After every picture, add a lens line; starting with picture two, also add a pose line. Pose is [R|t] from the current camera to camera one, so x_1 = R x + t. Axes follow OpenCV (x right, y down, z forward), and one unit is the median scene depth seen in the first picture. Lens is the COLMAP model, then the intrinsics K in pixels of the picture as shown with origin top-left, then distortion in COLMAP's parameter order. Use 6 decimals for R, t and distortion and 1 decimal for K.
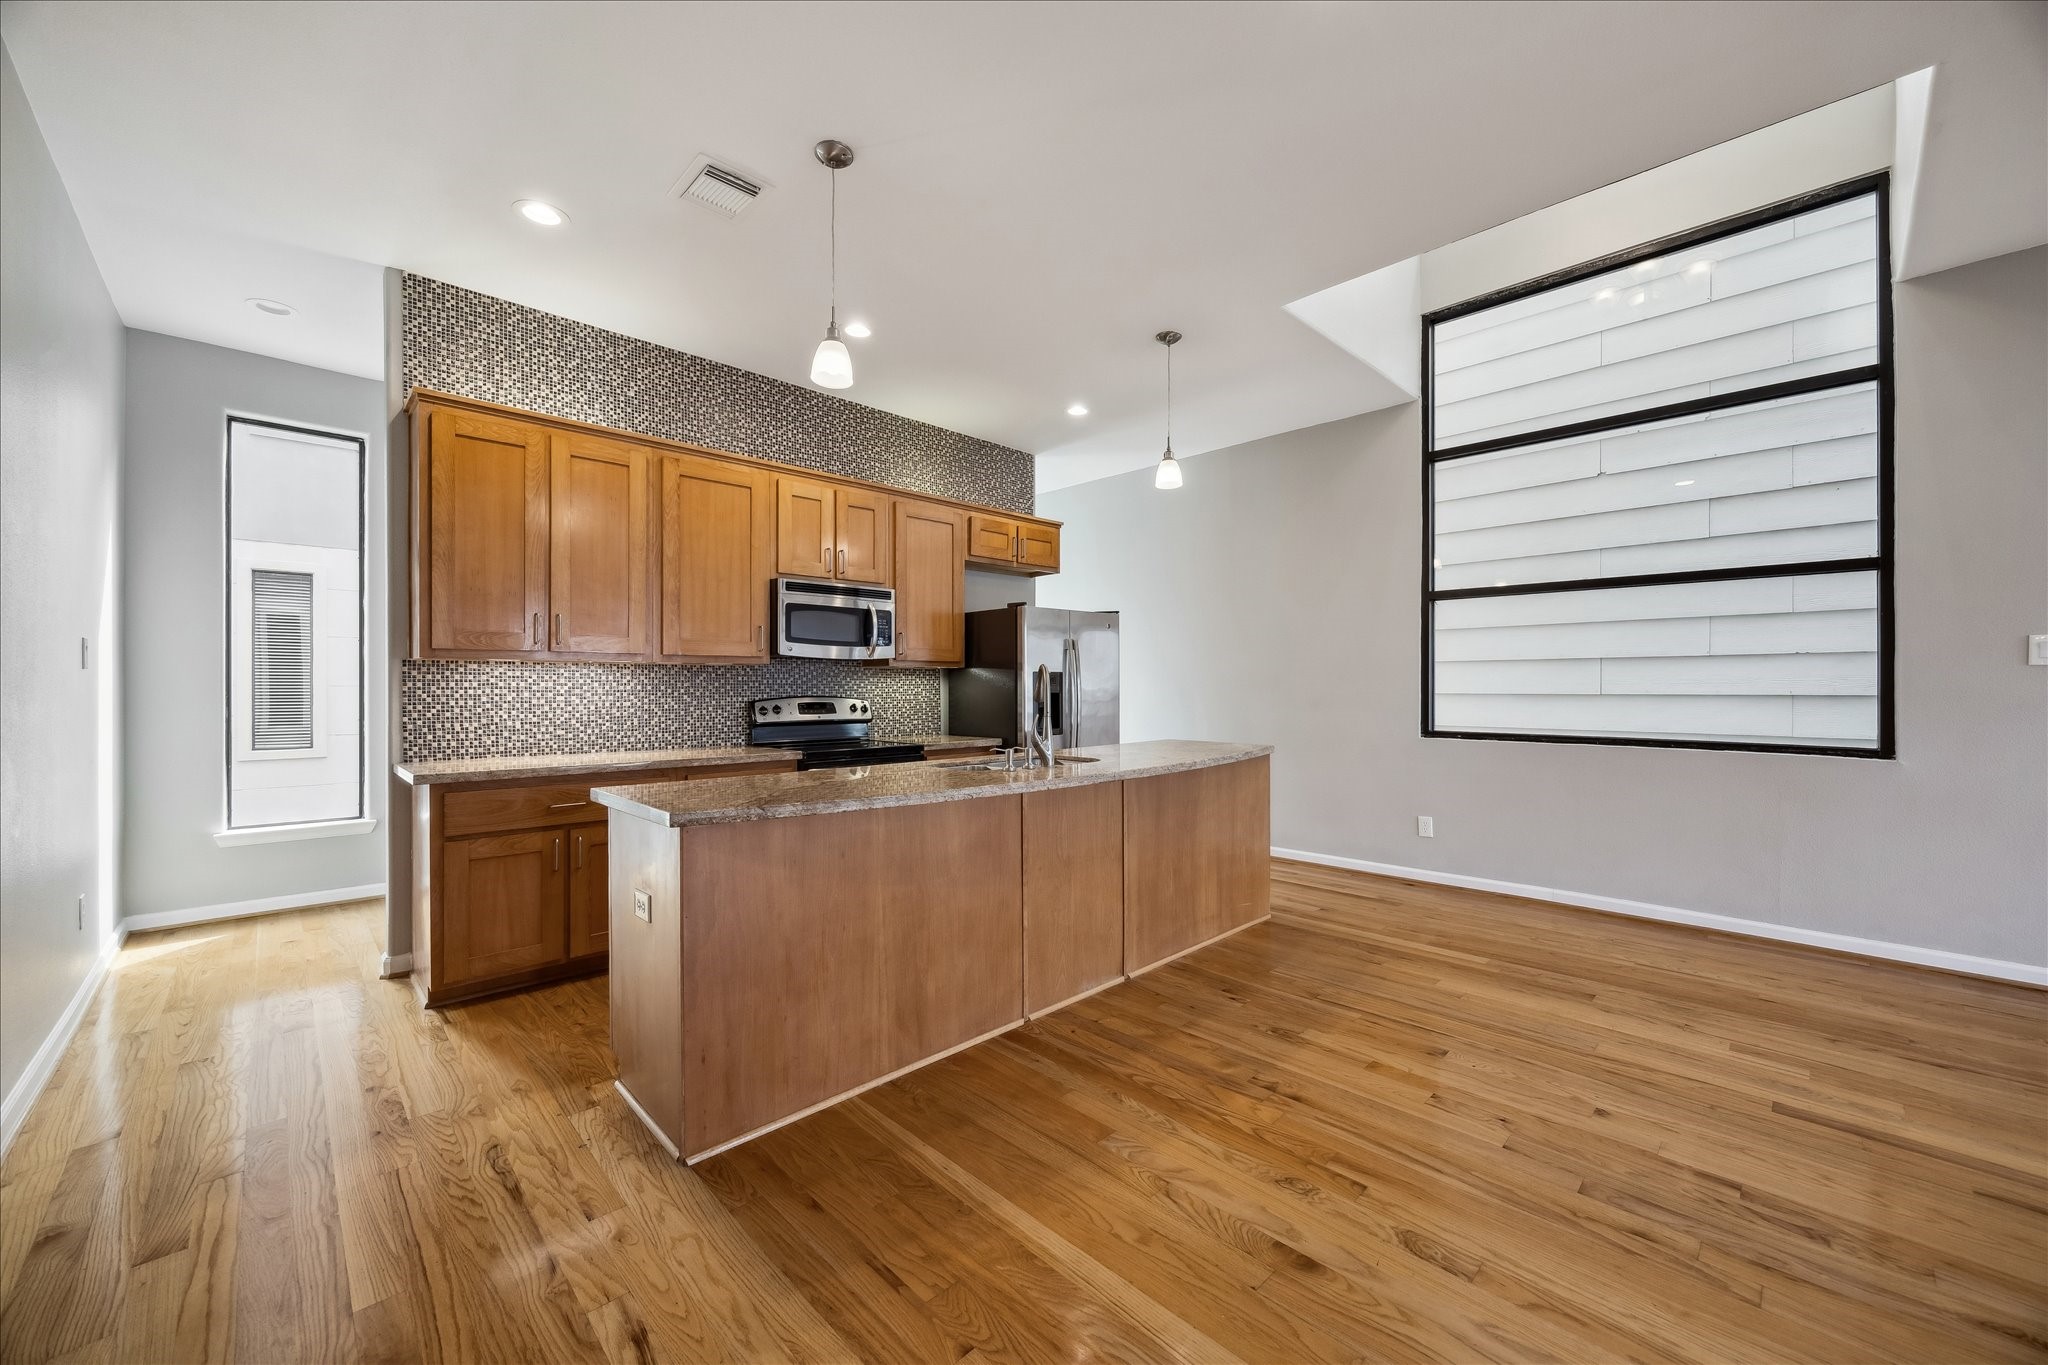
lens RADIAL K [[783.6, 0, 1041.4], [0, 783.6, 686.1], [0, 0, 1]] dist [-0.000341, 0.000009]
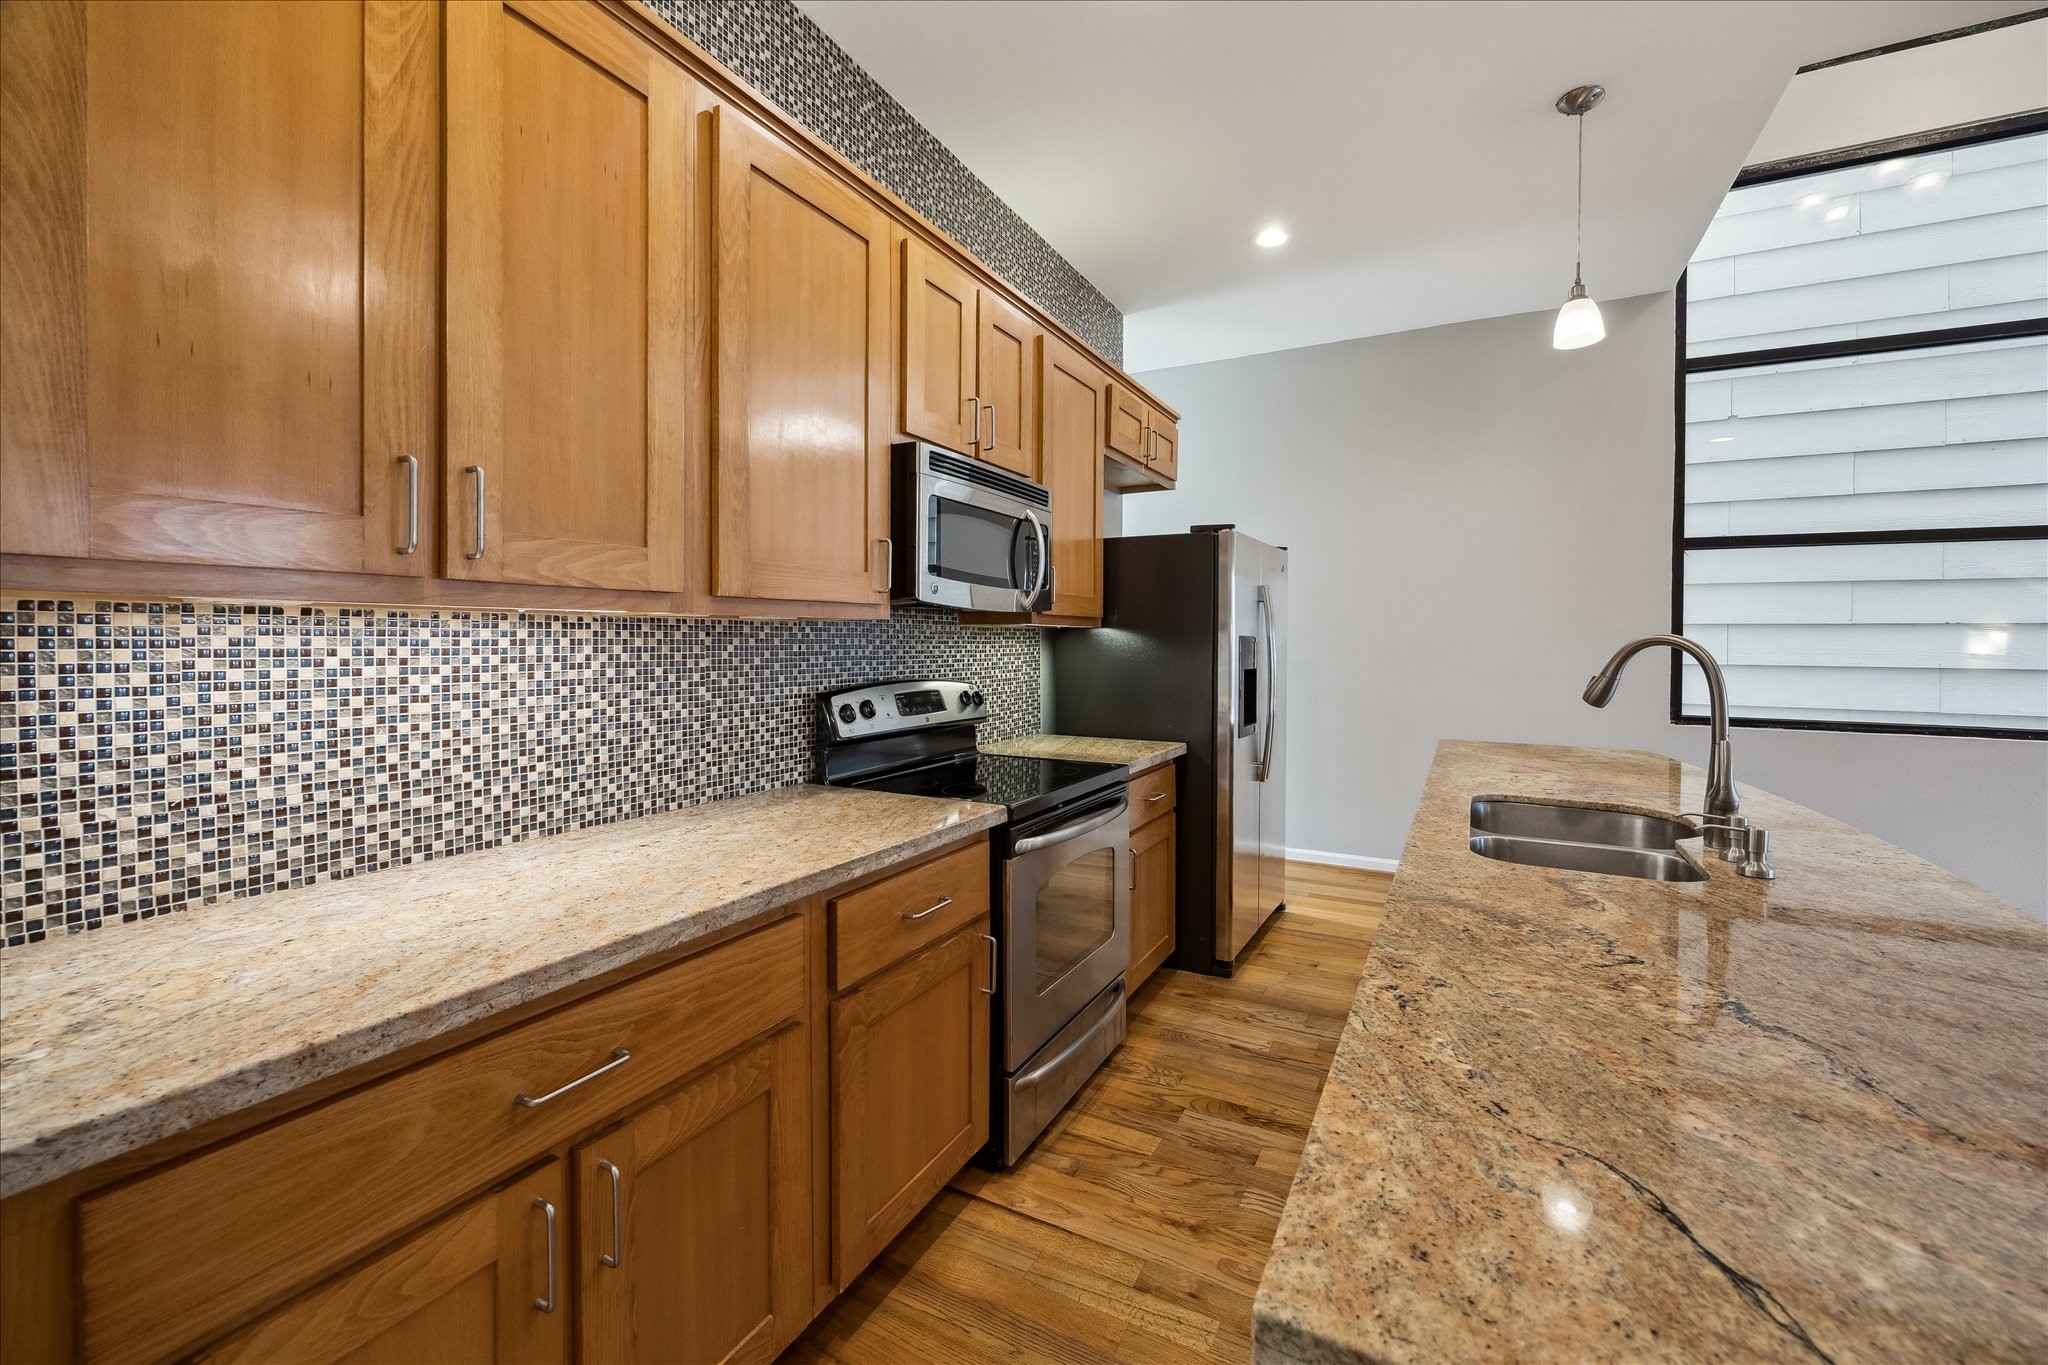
lens RADIAL K [[806.7, 0, 1061.2], [0, 806.7, 651.2], [0, 0, 1]] dist [-0.001406, -0.000299]
pose [[0.949891, 0.002356, 0.312572, -0.456030], [-0.007695, 0.999845, 0.015847, -0.020062], [-0.312486, -0.017458, 0.949762, 0.559700]]
